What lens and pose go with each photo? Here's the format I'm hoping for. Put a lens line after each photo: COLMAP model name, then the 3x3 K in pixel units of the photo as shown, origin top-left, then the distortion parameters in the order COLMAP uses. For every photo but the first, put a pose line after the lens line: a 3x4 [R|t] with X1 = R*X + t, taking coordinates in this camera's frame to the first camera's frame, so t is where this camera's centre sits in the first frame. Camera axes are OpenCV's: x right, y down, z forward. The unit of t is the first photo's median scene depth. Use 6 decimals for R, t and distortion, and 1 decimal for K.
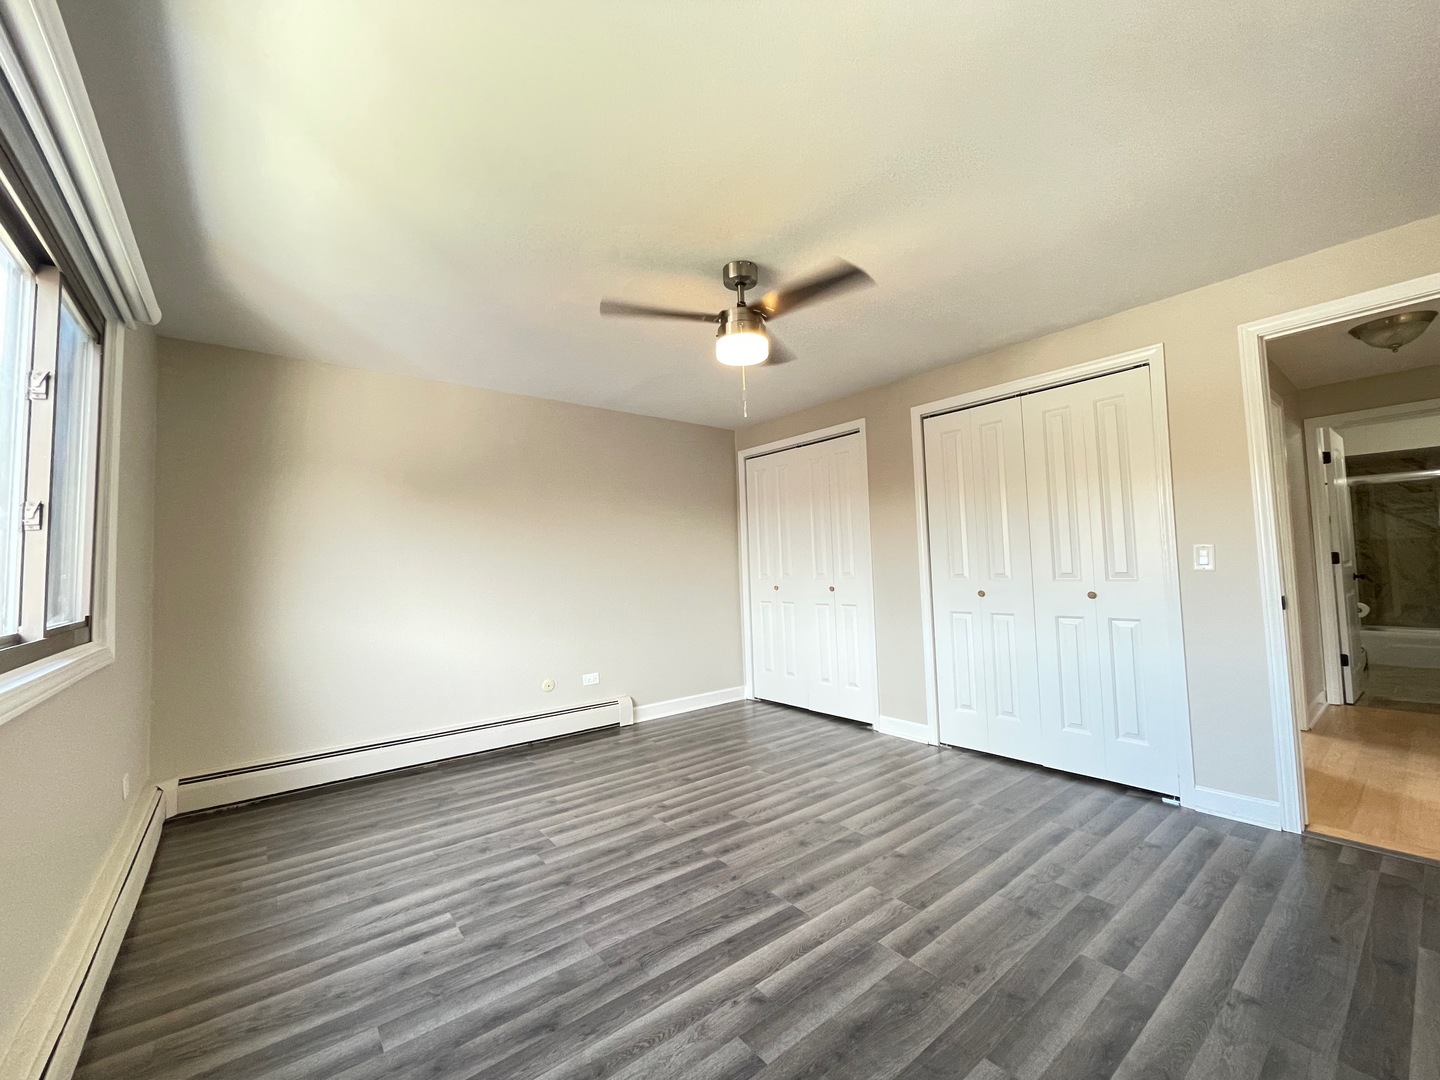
lens RADIAL K [[582.3, 0, 717.0], [0, 582.3, 540.6], [0, 0, 1]] dist [-0.008127, -0.001111]
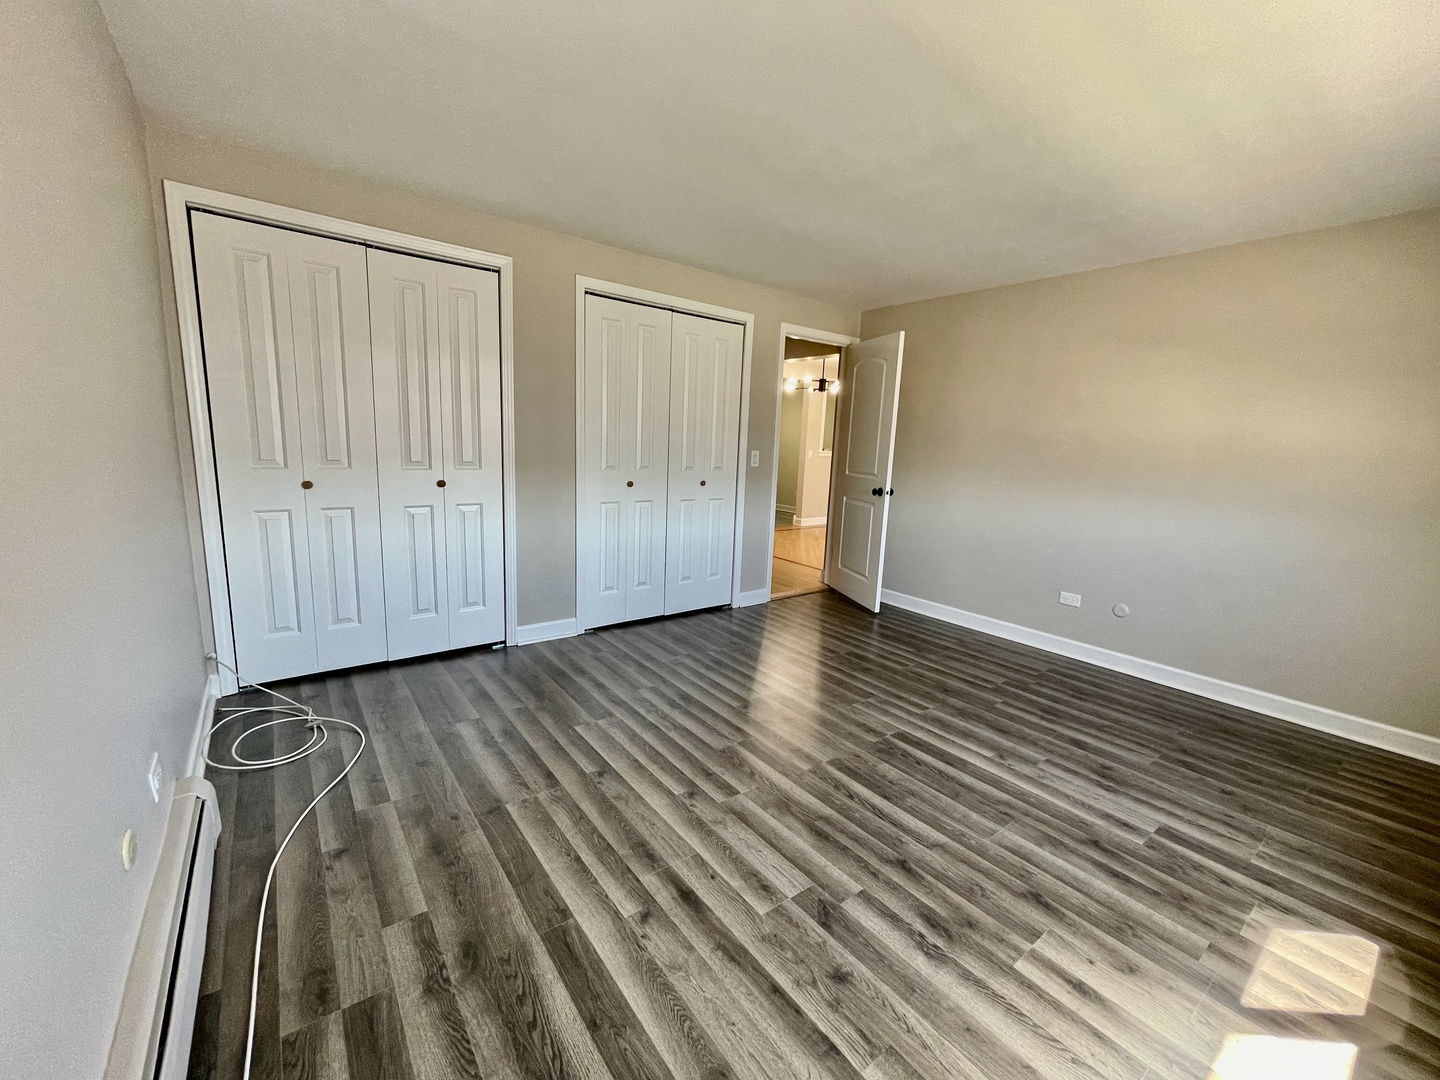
lens RADIAL K [[581.1, 0, 721.8], [0, 581.1, 539.6], [0, 0, 1]] dist [-0.004258, -0.000170]
pose [[0.015869, -0.142106, 0.989724, -0.864970], [-0.092430, 0.985402, 0.142968, 0.029085], [-0.995593, -0.093749, 0.002503, 1.094855]]
